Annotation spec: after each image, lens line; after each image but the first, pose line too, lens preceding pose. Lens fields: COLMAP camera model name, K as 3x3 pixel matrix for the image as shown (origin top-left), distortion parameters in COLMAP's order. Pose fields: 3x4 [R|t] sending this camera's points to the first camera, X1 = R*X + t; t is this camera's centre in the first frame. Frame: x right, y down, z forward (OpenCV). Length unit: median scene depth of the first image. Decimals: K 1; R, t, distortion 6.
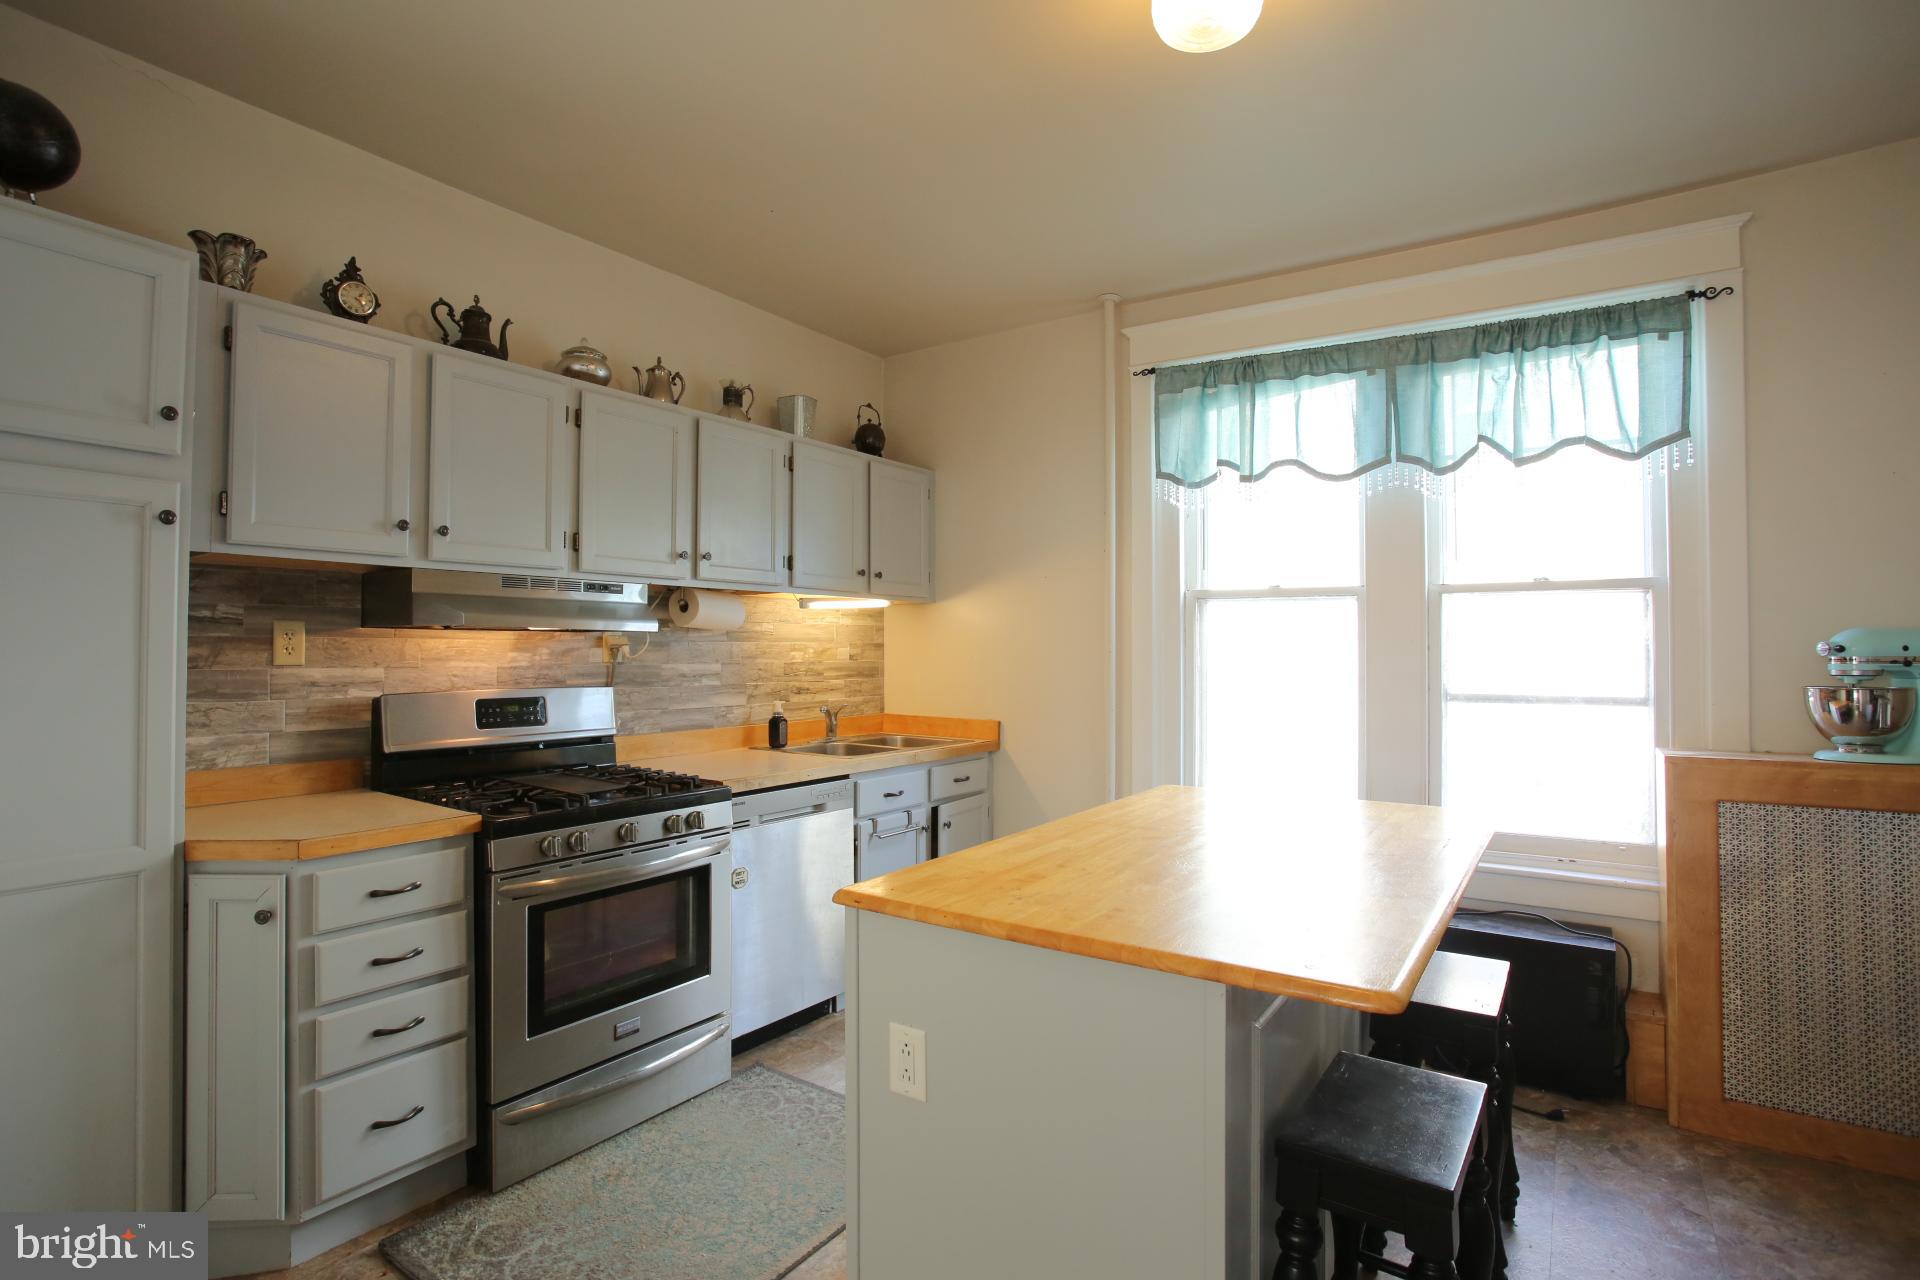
lens RADIAL K [[926.3, 0, 937.1], [0, 926.3, 629.6], [0, 0, 1]] dist [-0.074549, 0.028415]
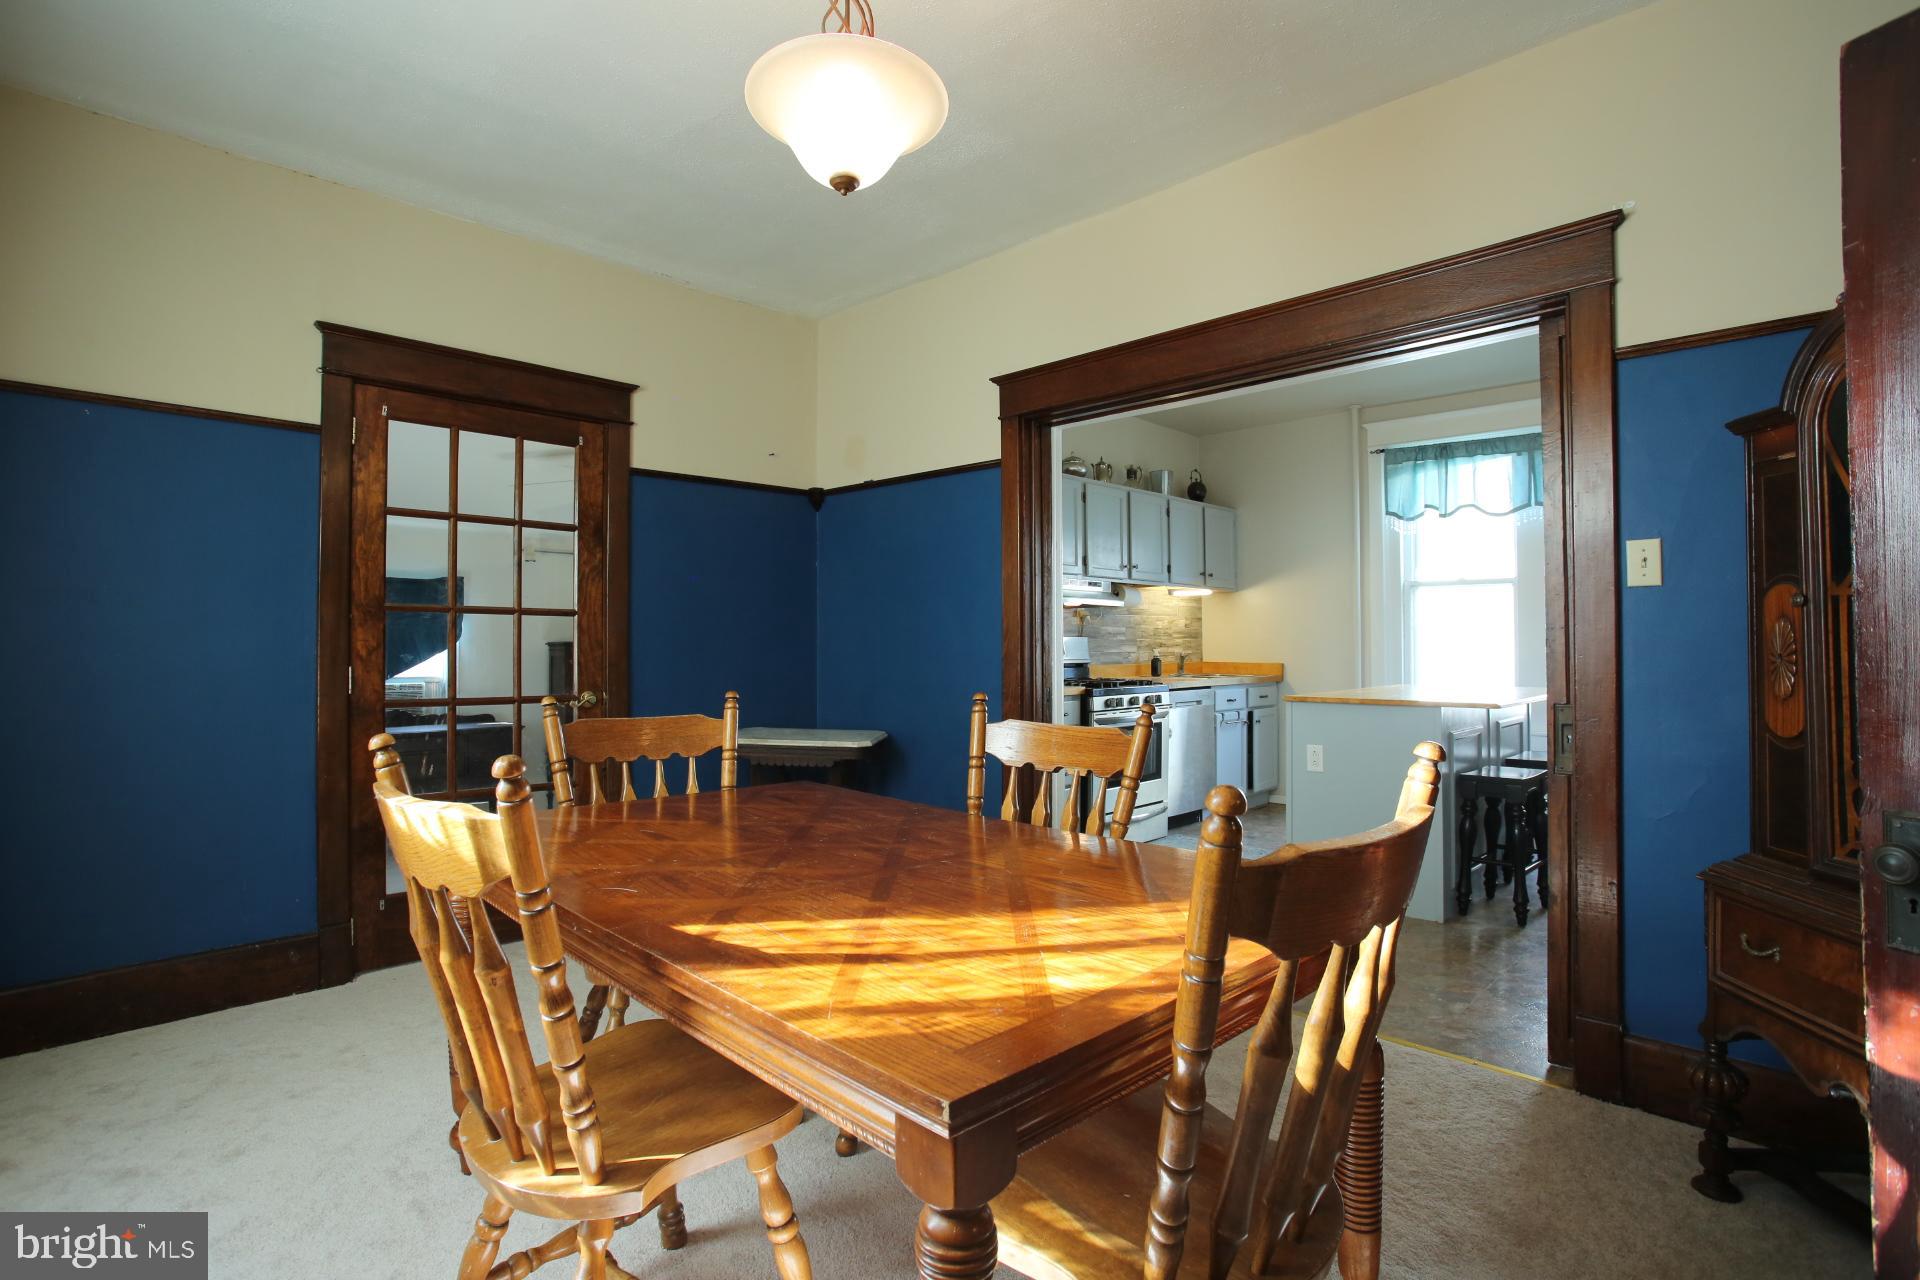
lens RADIAL K [[926.3, 0, 937.1], [0, 926.3, 629.6], [0, 0, 1]] dist [-0.074549, 0.028415]
pose [[0.984049, -0.007100, -0.177755, -0.272596], [0.007603, 0.999969, 0.002148, 0.034507], [0.177734, -0.003465, 0.984072, -0.777149]]
